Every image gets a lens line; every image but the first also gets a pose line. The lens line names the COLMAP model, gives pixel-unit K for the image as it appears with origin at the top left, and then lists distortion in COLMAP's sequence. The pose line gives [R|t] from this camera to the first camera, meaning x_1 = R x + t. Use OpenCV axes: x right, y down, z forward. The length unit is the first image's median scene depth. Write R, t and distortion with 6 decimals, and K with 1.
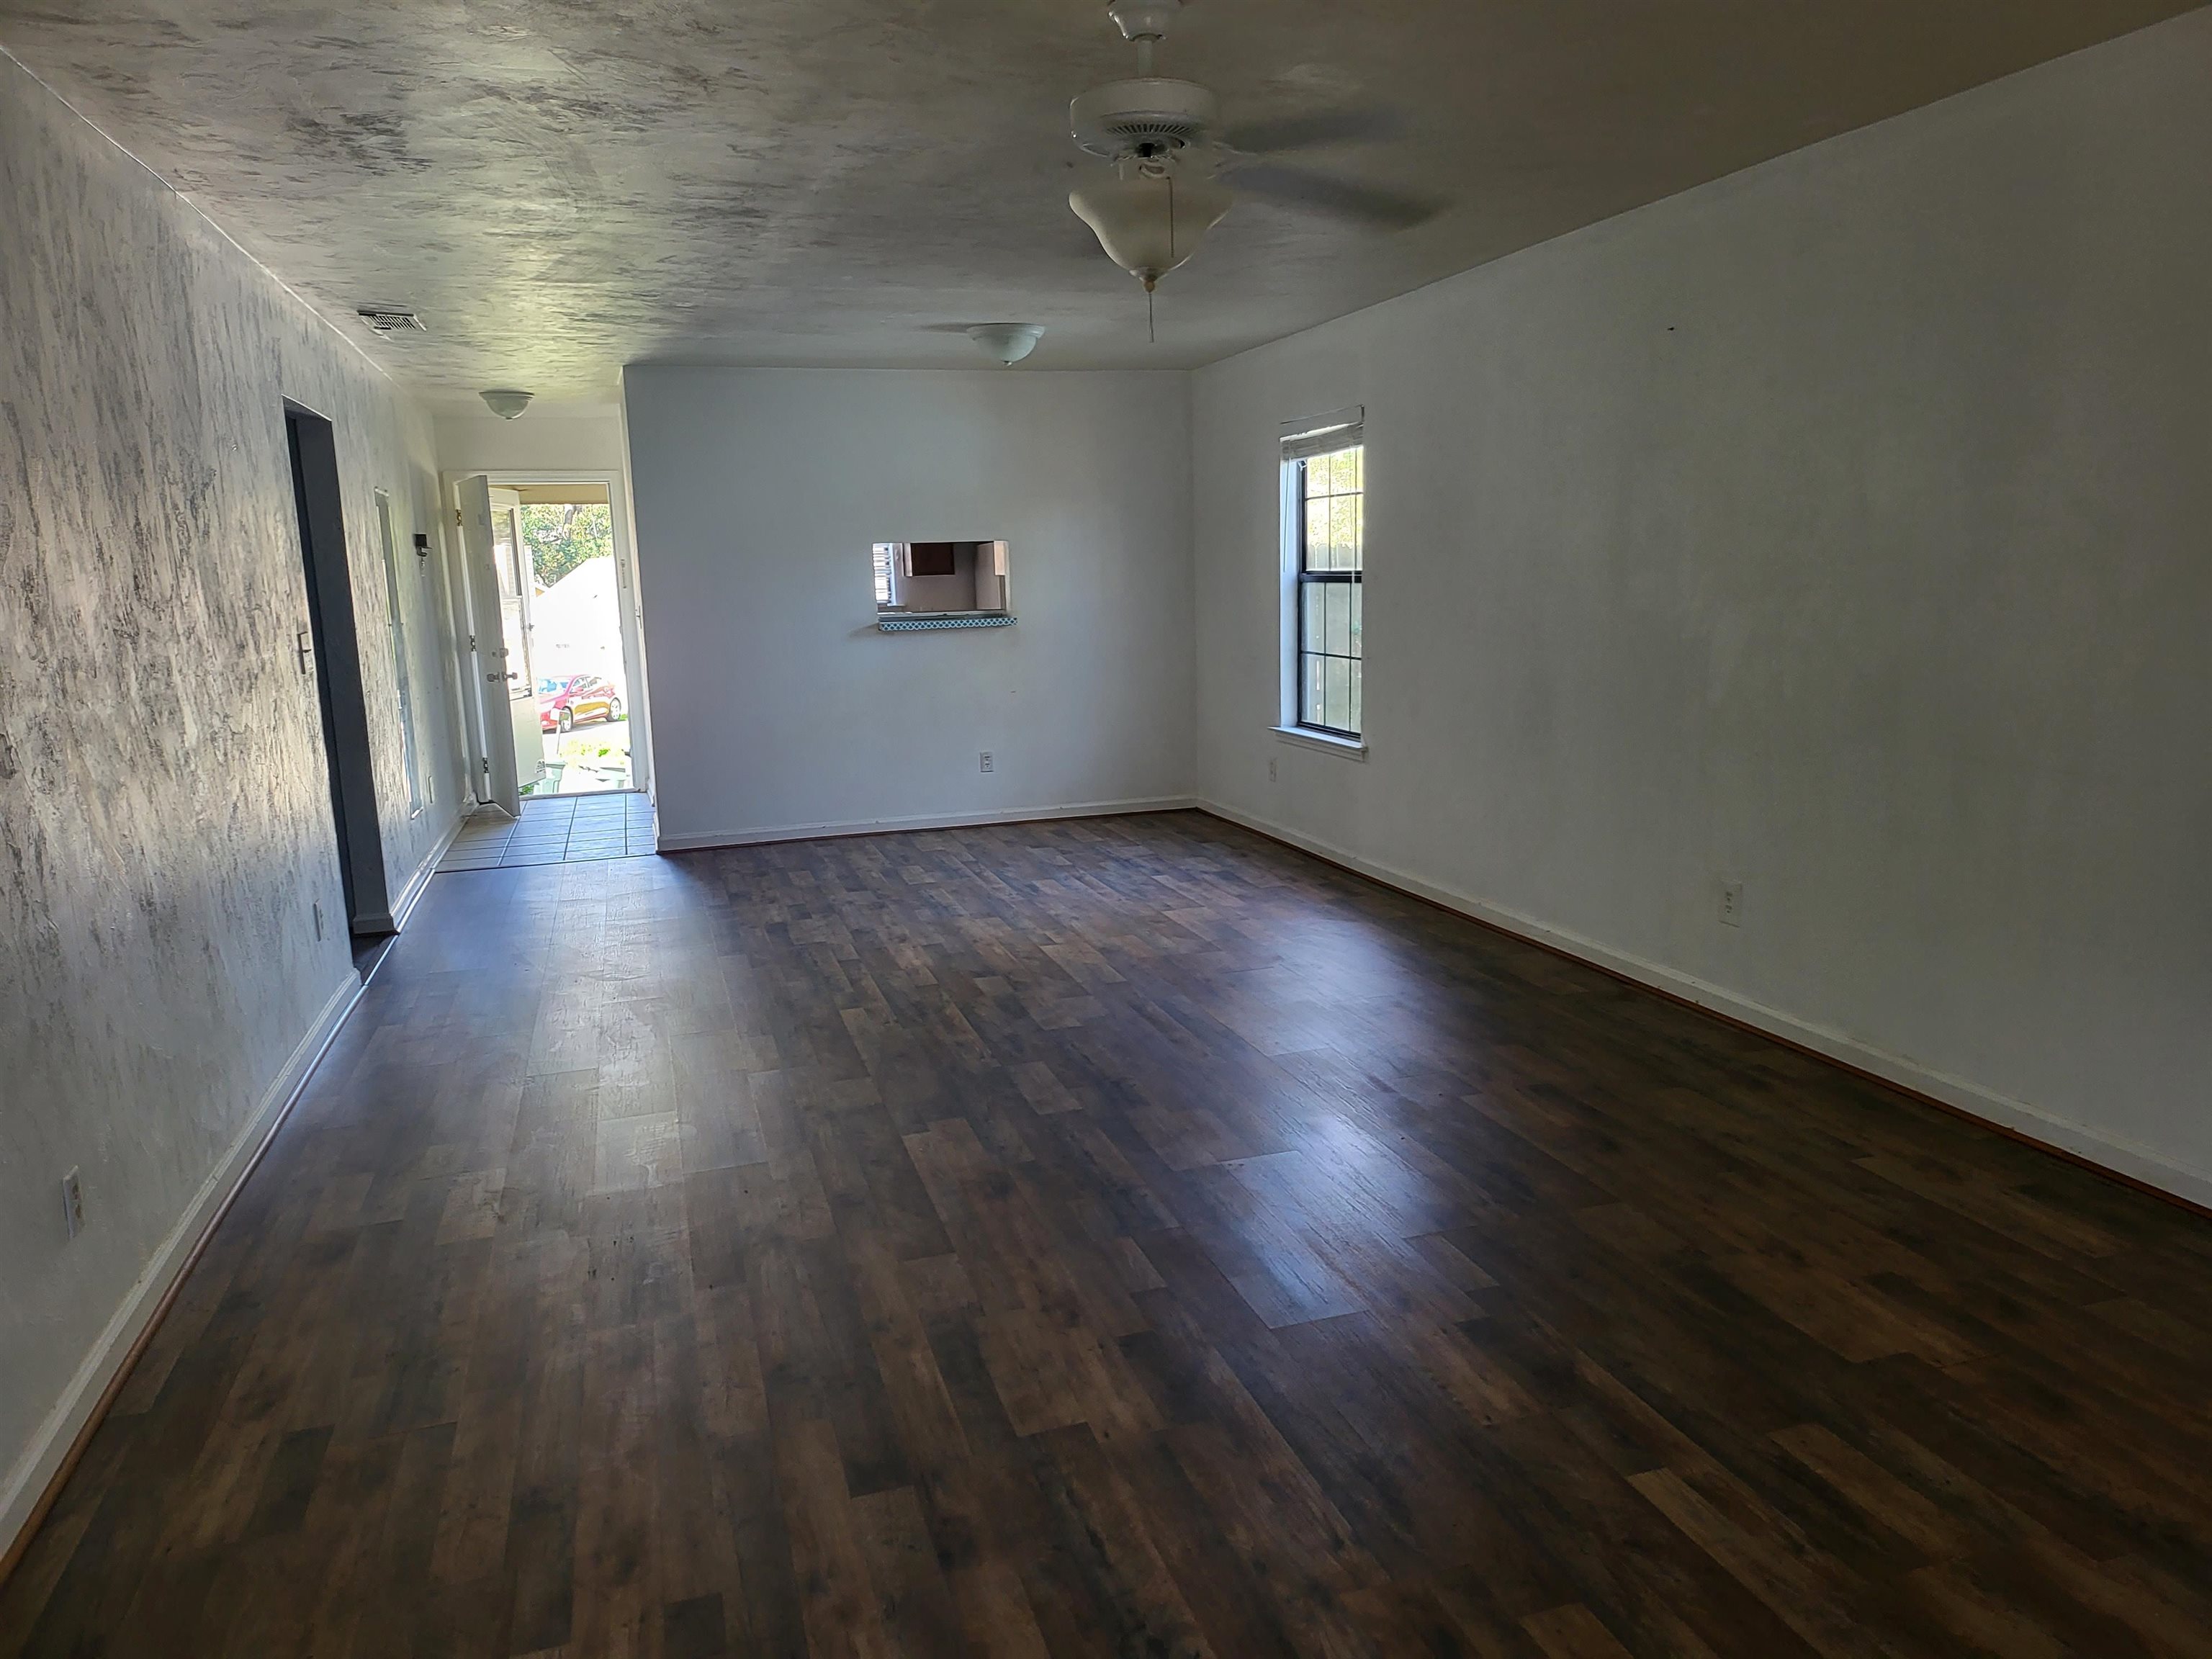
lens RADIAL K [[1534.6, 0, 1110.8], [0, 1534.6, 832.1], [0, 0, 1]] dist [0.003331, 0.000585]
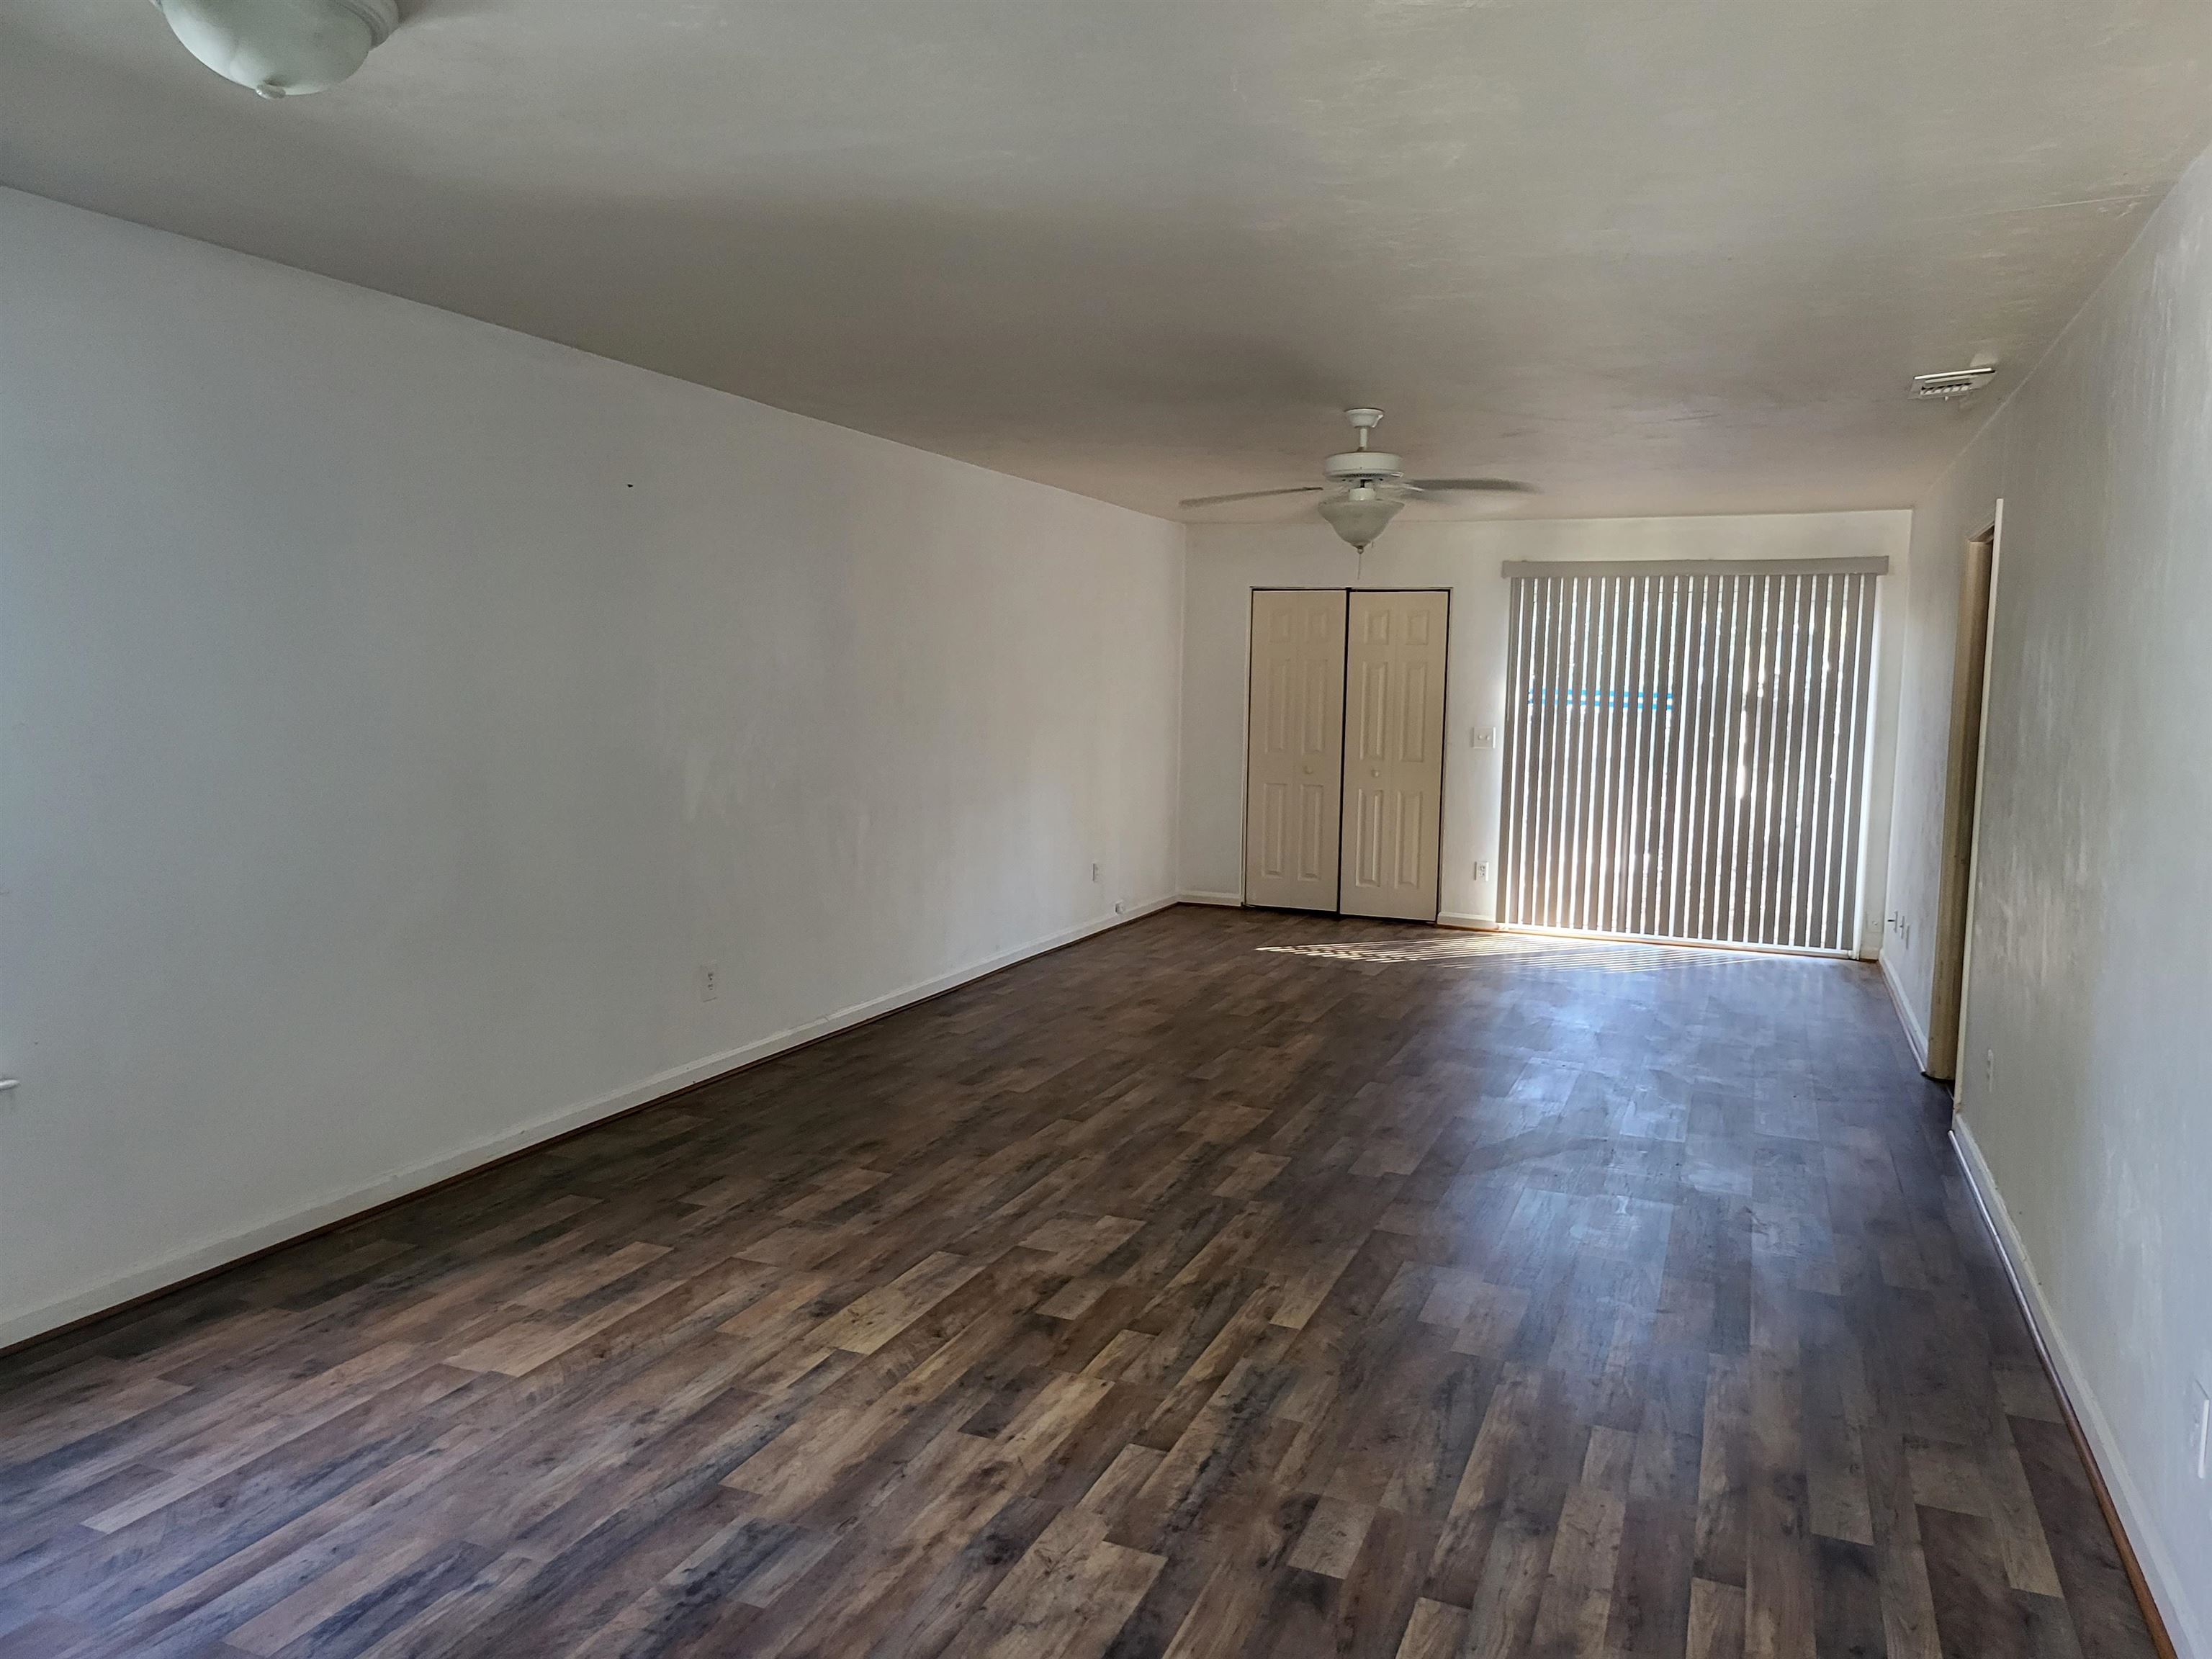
lens RADIAL K [[1534.6, 0, 1110.9], [0, 1534.6, 829.0], [0, 0, 1]] dist [0.003331, 0.000585]
pose [[-0.764044, -0.048969, 0.643303, -0.509438], [0.118096, 0.969653, 0.214072, -0.245437], [-0.634264, 0.239532, -0.735074, 1.403449]]
